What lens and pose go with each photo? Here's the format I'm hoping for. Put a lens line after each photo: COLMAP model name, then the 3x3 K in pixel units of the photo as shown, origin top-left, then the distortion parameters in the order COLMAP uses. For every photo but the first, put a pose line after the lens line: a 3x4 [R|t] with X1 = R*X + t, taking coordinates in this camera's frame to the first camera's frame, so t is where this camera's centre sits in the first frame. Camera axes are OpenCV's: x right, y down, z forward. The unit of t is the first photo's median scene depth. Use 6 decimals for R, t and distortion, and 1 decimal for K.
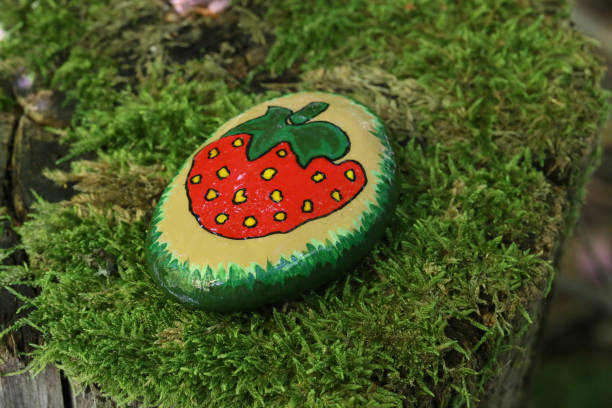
lens RADIAL K [[2002.8, 0, 305.9], [0, 2002.8, 204.4], [0, 0, 1]] dist [-0.165858, 0.000000]
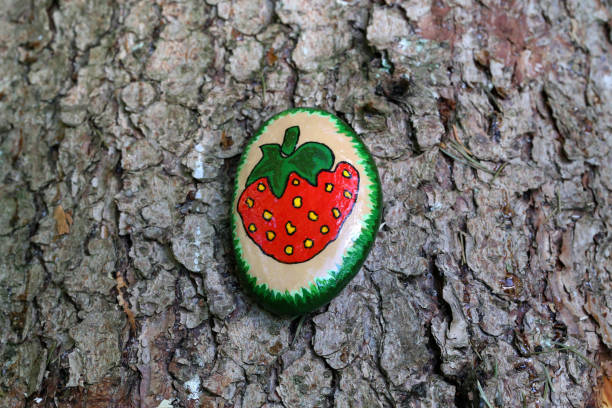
lens RADIAL K [[2002.8, 0, 305.7], [0, 2002.8, 204.2], [0, 0, 1]] dist [-0.165858, 0.000000]
pose [[0.867702, -0.487518, 0.097053, -0.152222], [0.439354, 0.843494, 0.309008, -0.451157], [-0.232510, -0.225486, 0.946095, -0.350816]]
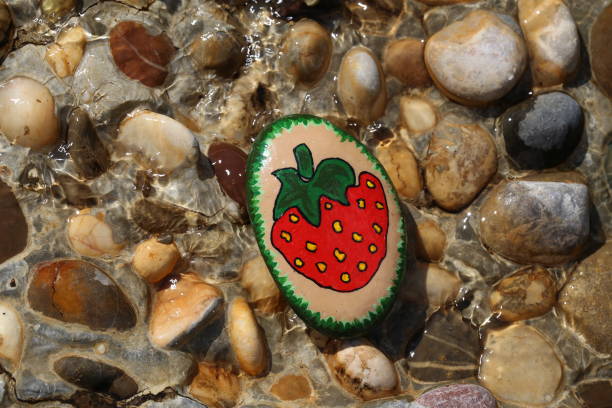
lens RADIAL K [[2002.8, 0, 306.4], [0, 2002.8, 204.2], [0, 0, 1]] dist [-0.165858, 0.000000]
pose [[0.623974, -0.710064, 0.326290, -0.479039], [0.332392, 0.619058, 0.711536, -1.031088], [-0.707229, -0.335523, 0.622295, 0.144083]]
